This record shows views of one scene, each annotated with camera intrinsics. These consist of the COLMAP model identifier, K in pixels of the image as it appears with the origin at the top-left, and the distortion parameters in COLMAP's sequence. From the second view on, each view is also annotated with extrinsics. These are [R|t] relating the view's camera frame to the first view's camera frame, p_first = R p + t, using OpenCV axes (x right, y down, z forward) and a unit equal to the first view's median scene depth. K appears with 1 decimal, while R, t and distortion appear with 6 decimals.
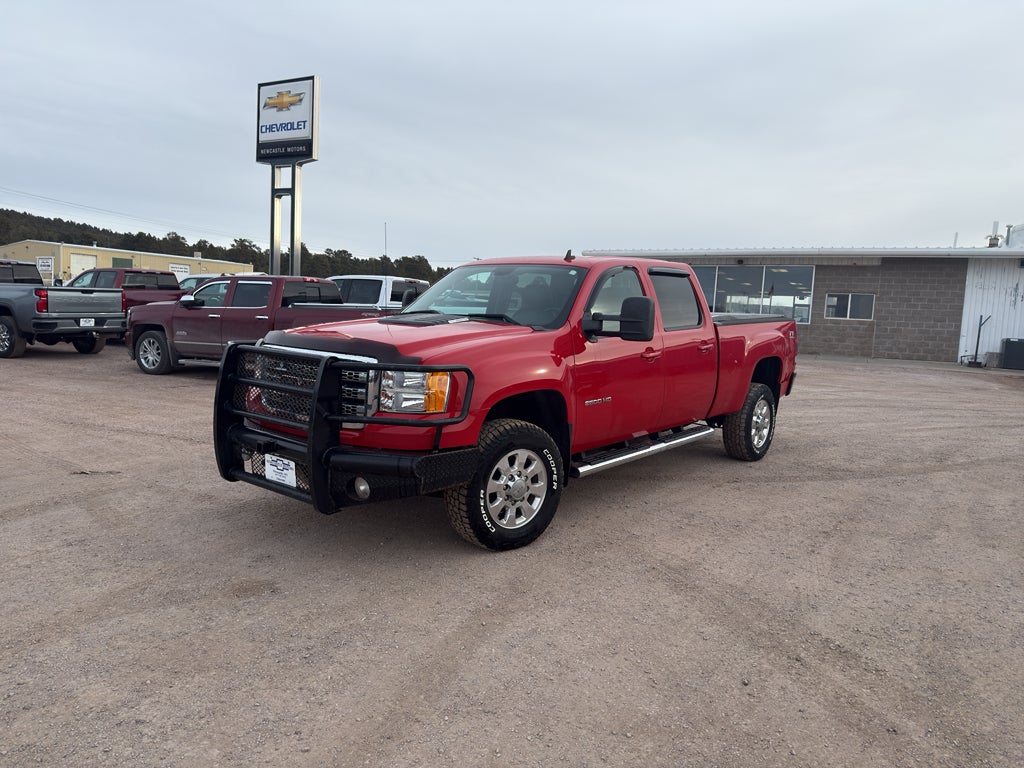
lens RADIAL K [[703.6, 0, 517.4], [0, 703.6, 412.8], [0, 0, 1]] dist [0.074261, -0.095653]
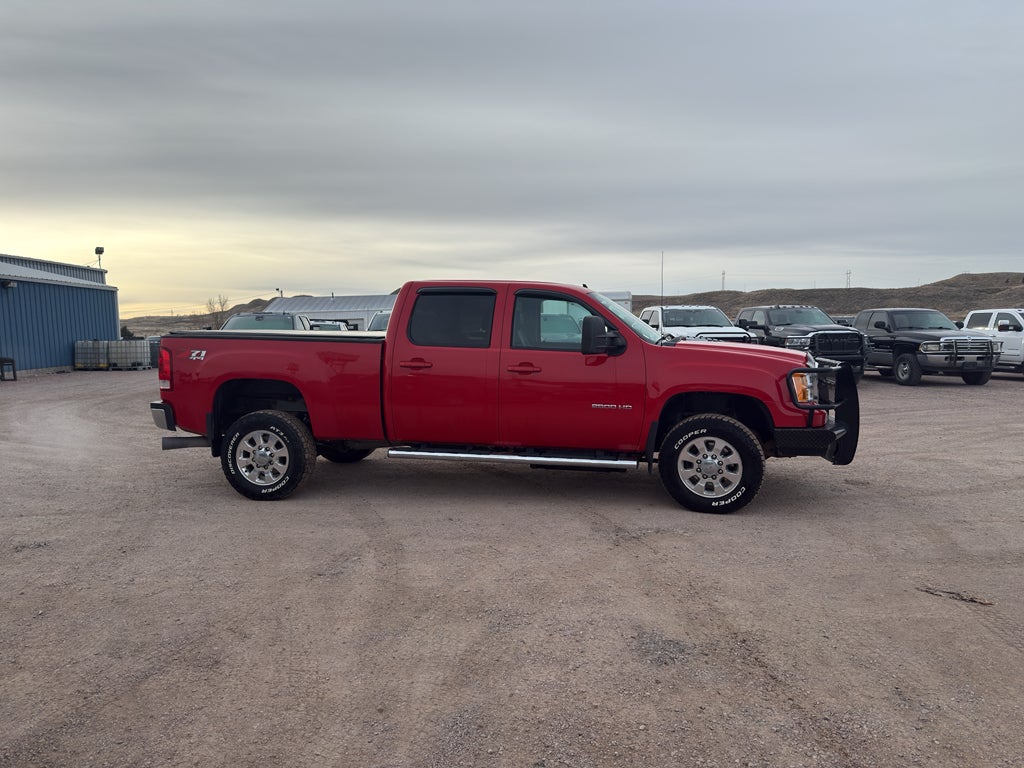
lens RADIAL K [[703.6, 0, 517.4], [0, 703.6, 412.8], [0, 0, 1]] dist [0.074261, -0.095653]
pose [[-0.504787, -0.140264, 0.851773, -1.065734], [0.119104, 0.965958, 0.229652, -0.331623], [-0.854988, 0.217375, -0.470897, 1.867617]]
